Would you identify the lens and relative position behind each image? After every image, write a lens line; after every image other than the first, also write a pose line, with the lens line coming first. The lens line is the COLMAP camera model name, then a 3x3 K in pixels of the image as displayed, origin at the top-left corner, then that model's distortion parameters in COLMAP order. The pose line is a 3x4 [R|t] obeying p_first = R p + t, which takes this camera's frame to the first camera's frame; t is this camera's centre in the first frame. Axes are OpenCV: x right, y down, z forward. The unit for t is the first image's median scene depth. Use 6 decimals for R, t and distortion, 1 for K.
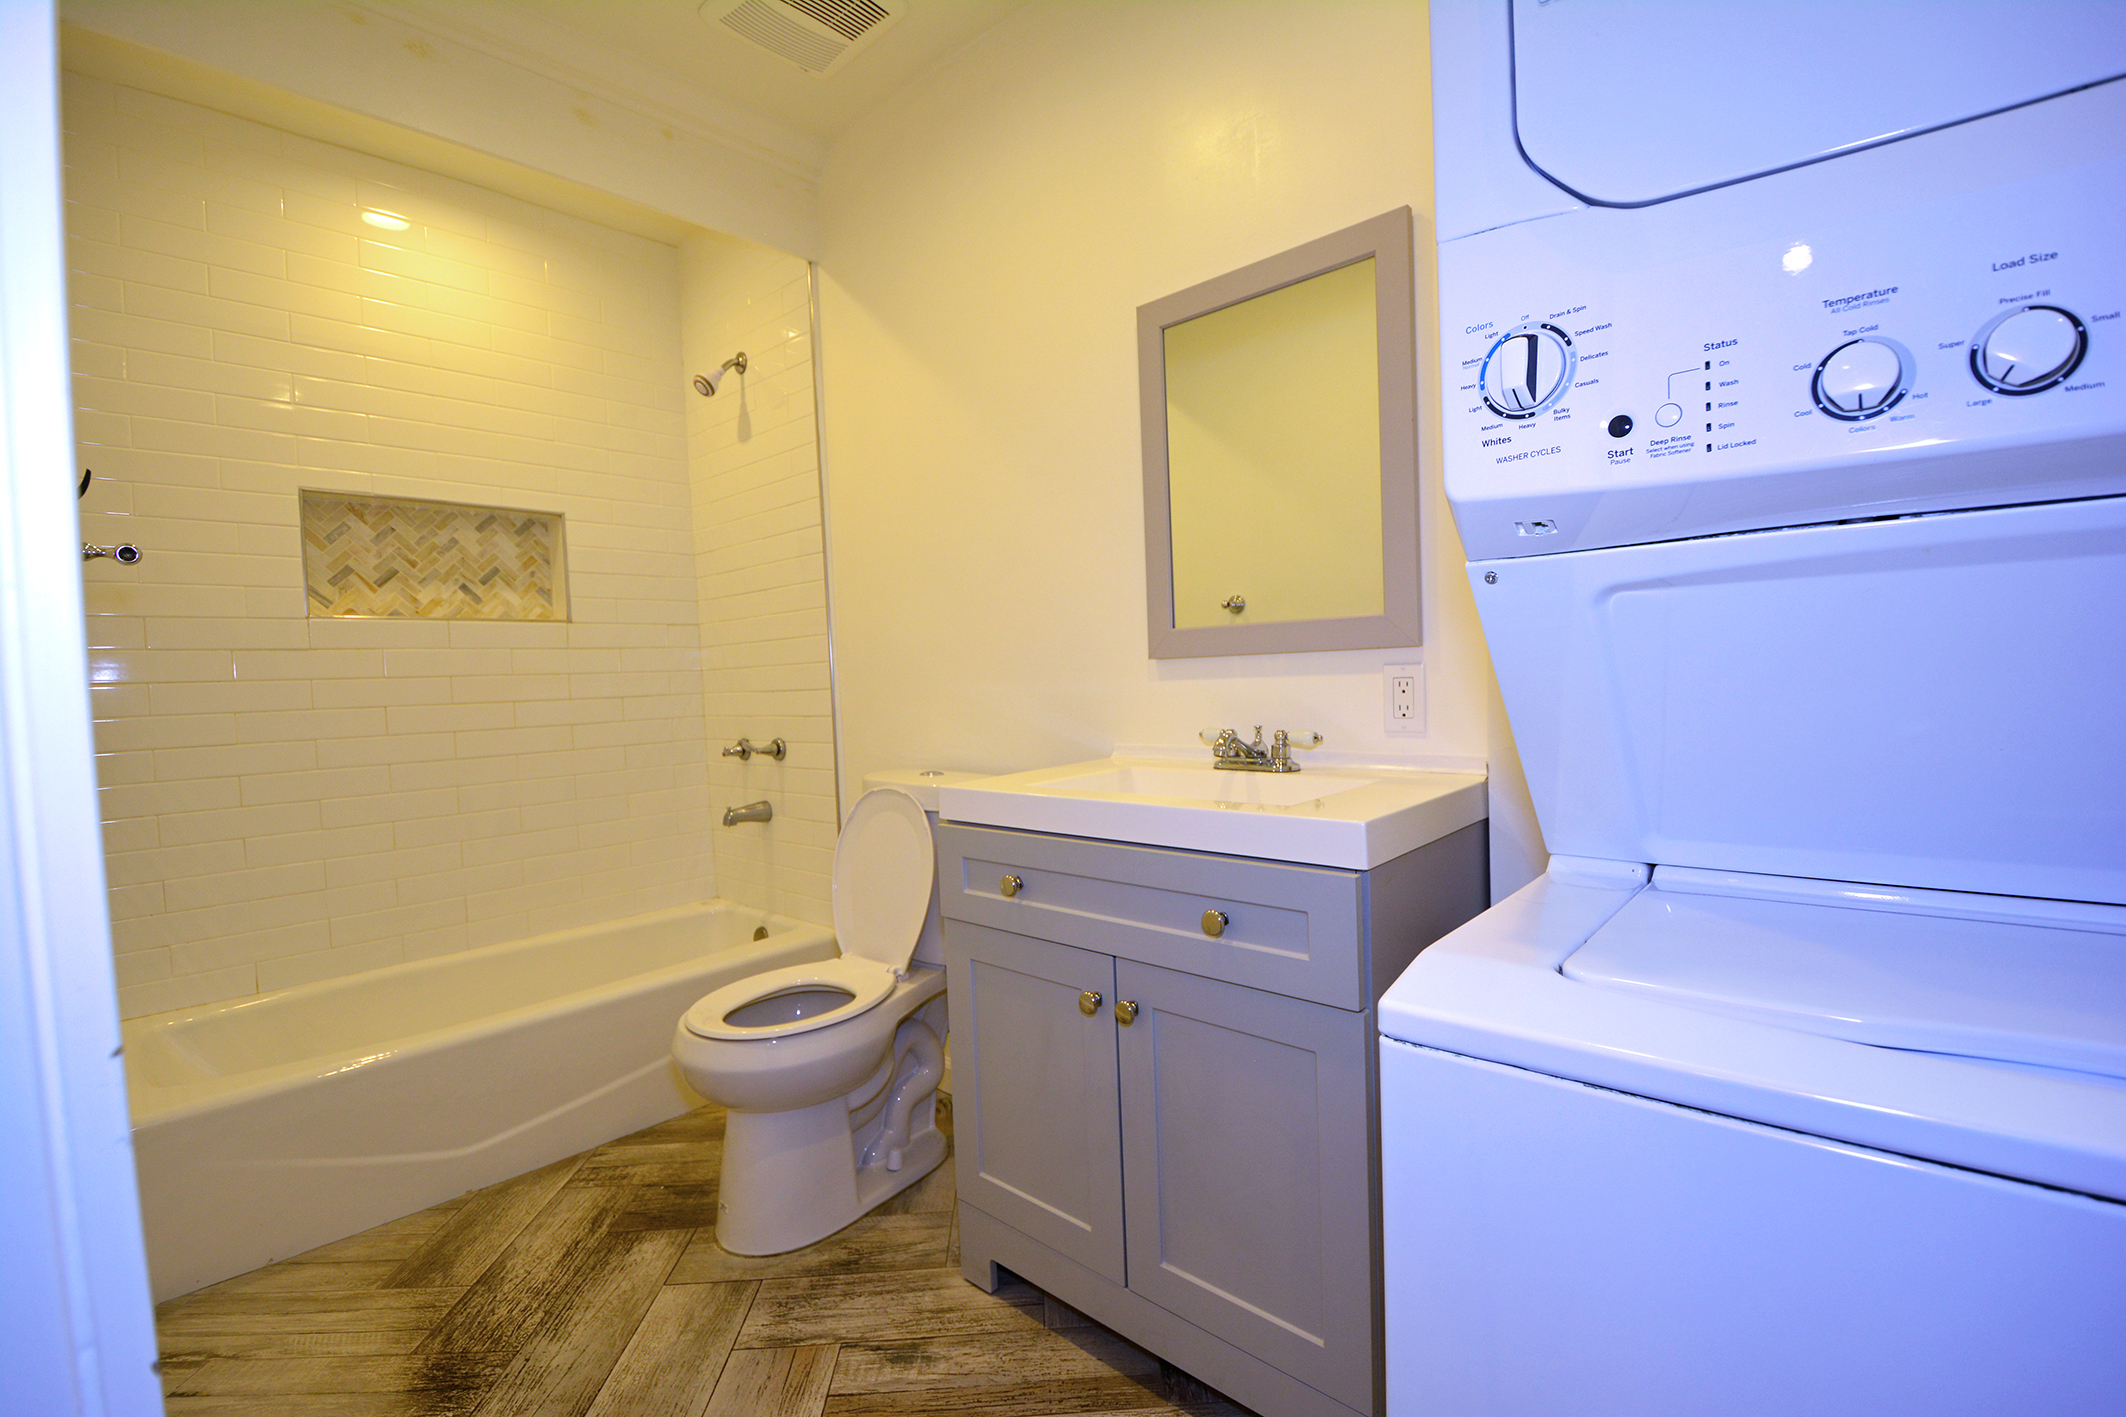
lens RADIAL K [[921.9, 0, 1068.6], [0, 921.9, 717.3], [0, 0, 1]] dist [0.011846, -0.017936]
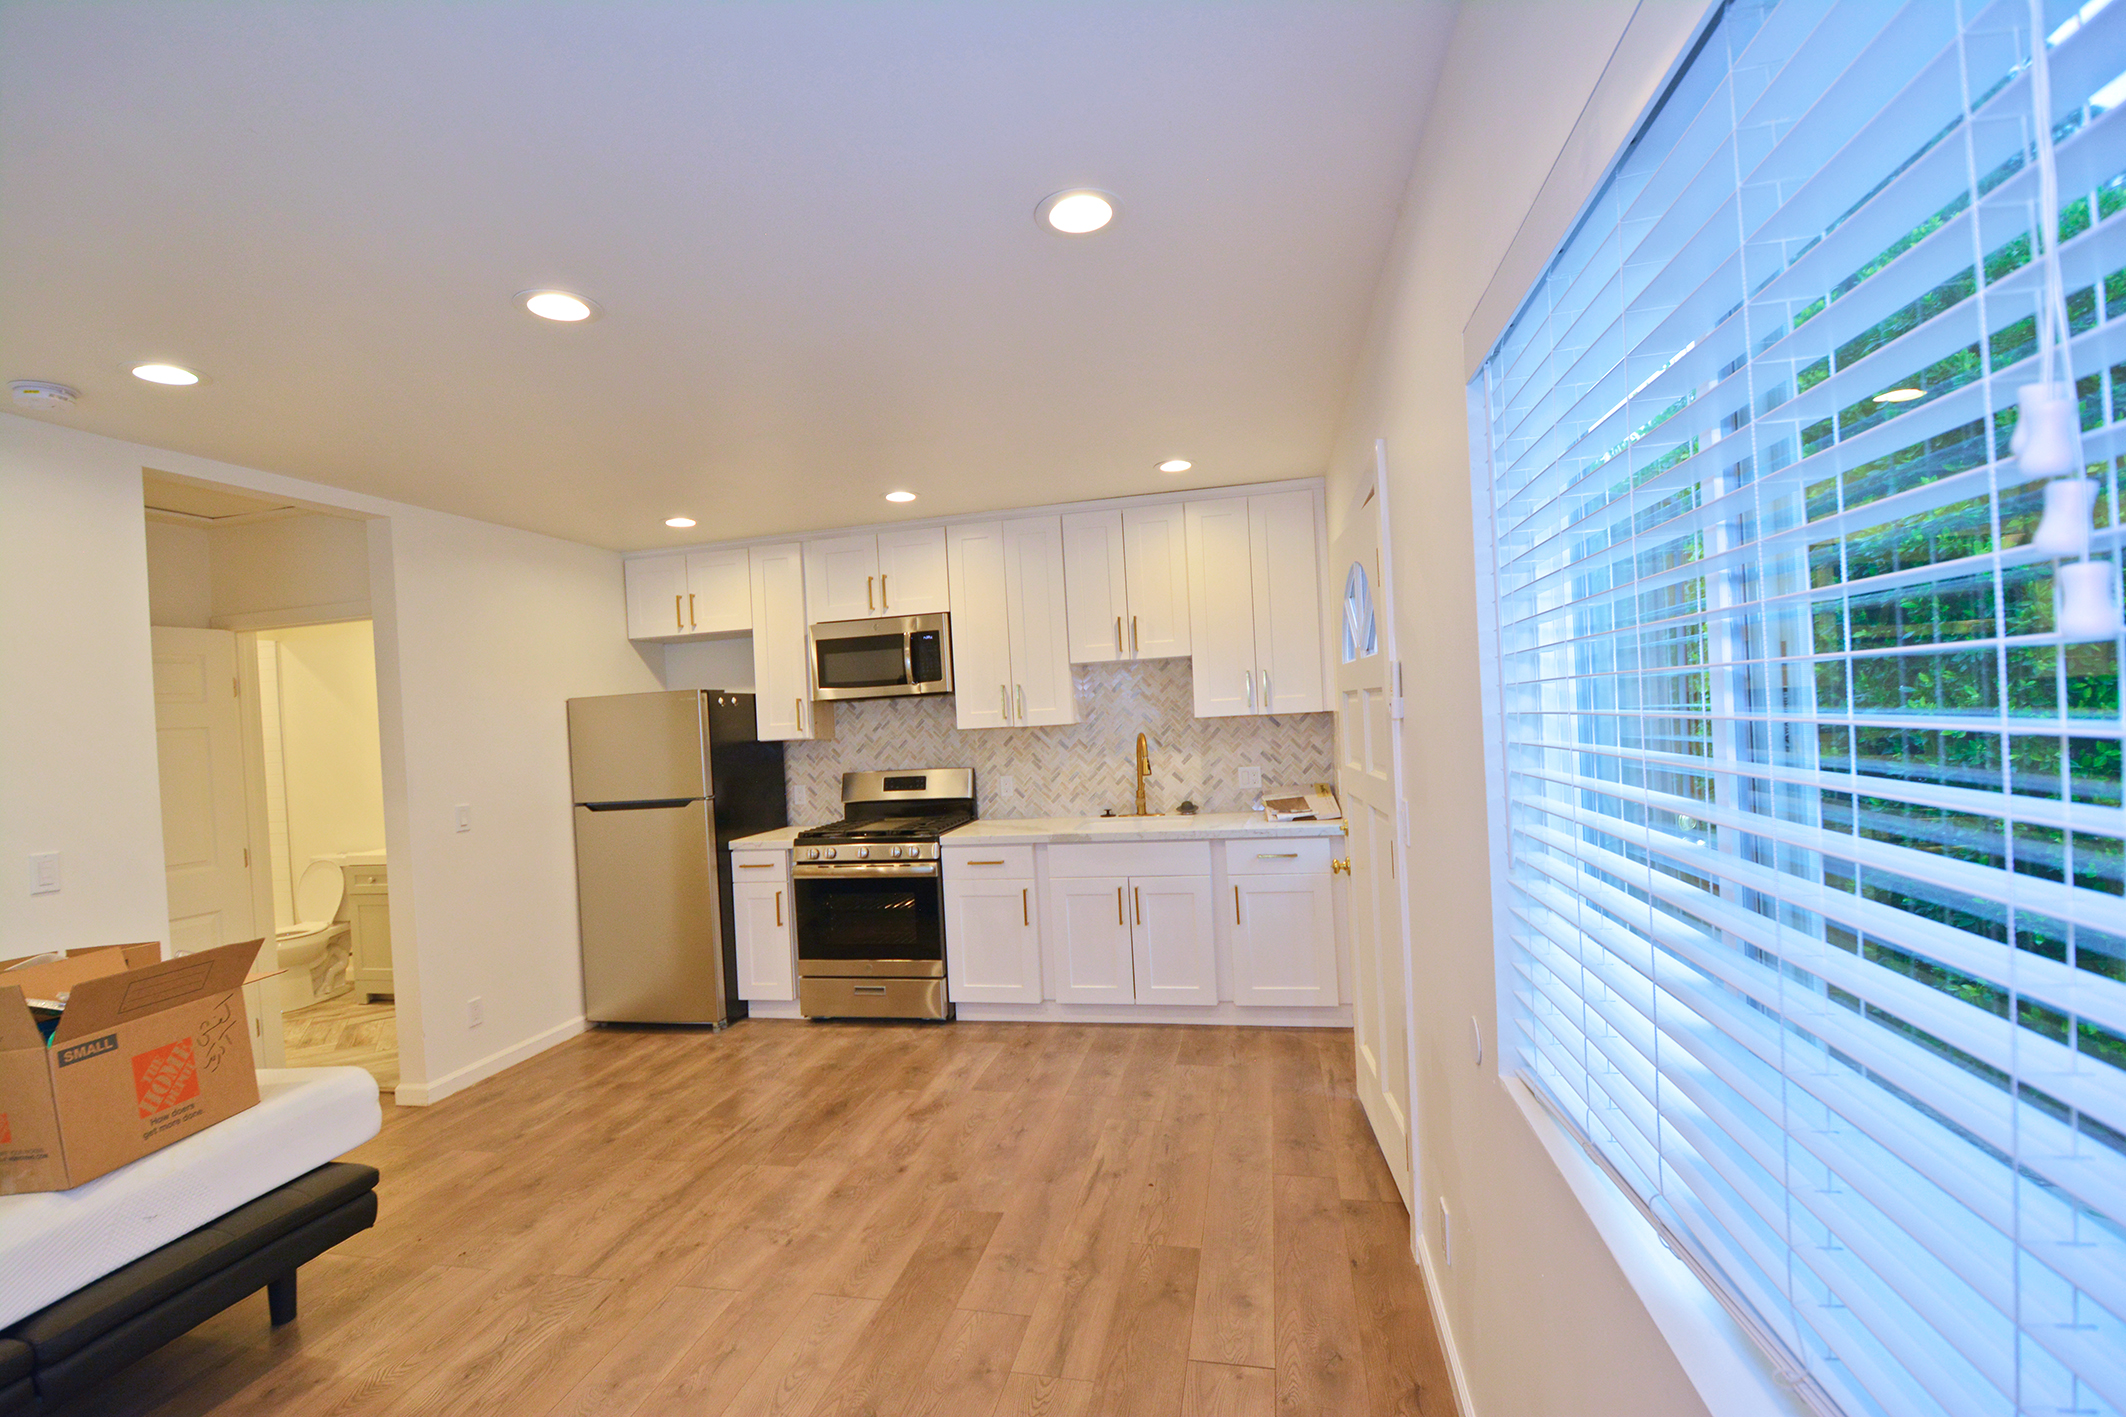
lens RADIAL K [[921.9, 0, 1073.5], [0, 921.9, 721.3], [0, 0, 1]] dist [0.011846, -0.017936]
pose [[0.855201, -0.016505, 0.518033, 0.337806], [0.047930, 0.997728, -0.047337, -0.108178], [-0.516075, 0.065312, 0.854050, -2.809972]]
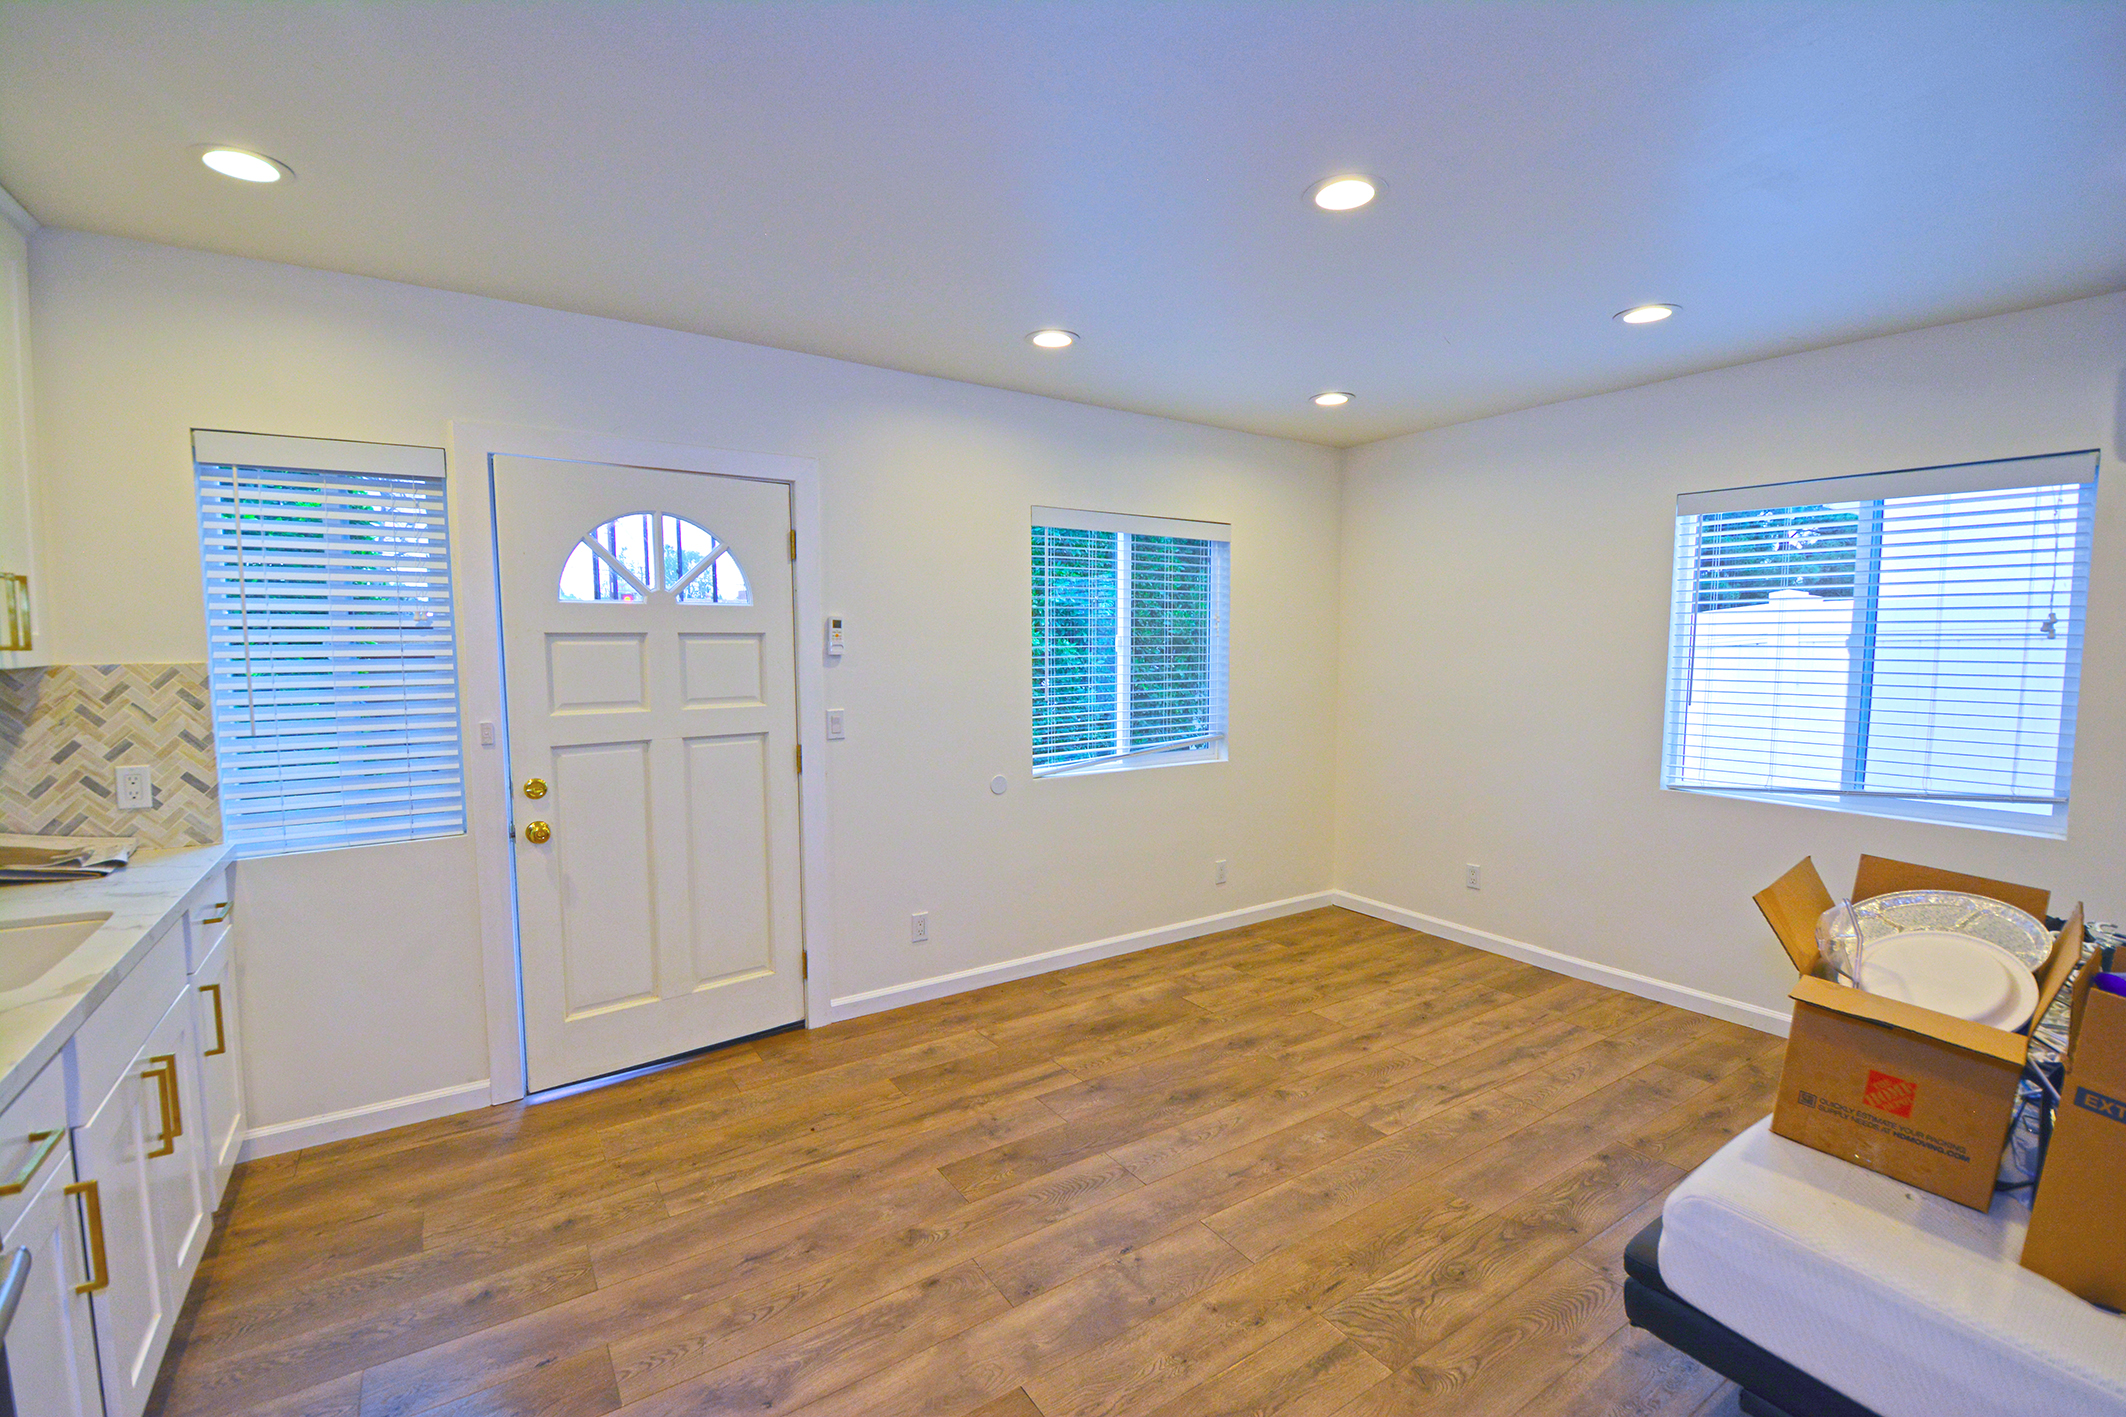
lens RADIAL K [[921.9, 0, 1068.1], [0, 921.9, 718.0], [0, 0, 1]] dist [0.011846, -0.017936]
pose [[-0.973569, 0.016628, 0.227788, 0.476266], [0.045804, 0.991299, 0.123402, -0.235075], [-0.223754, 0.130574, -0.965860, -0.214707]]
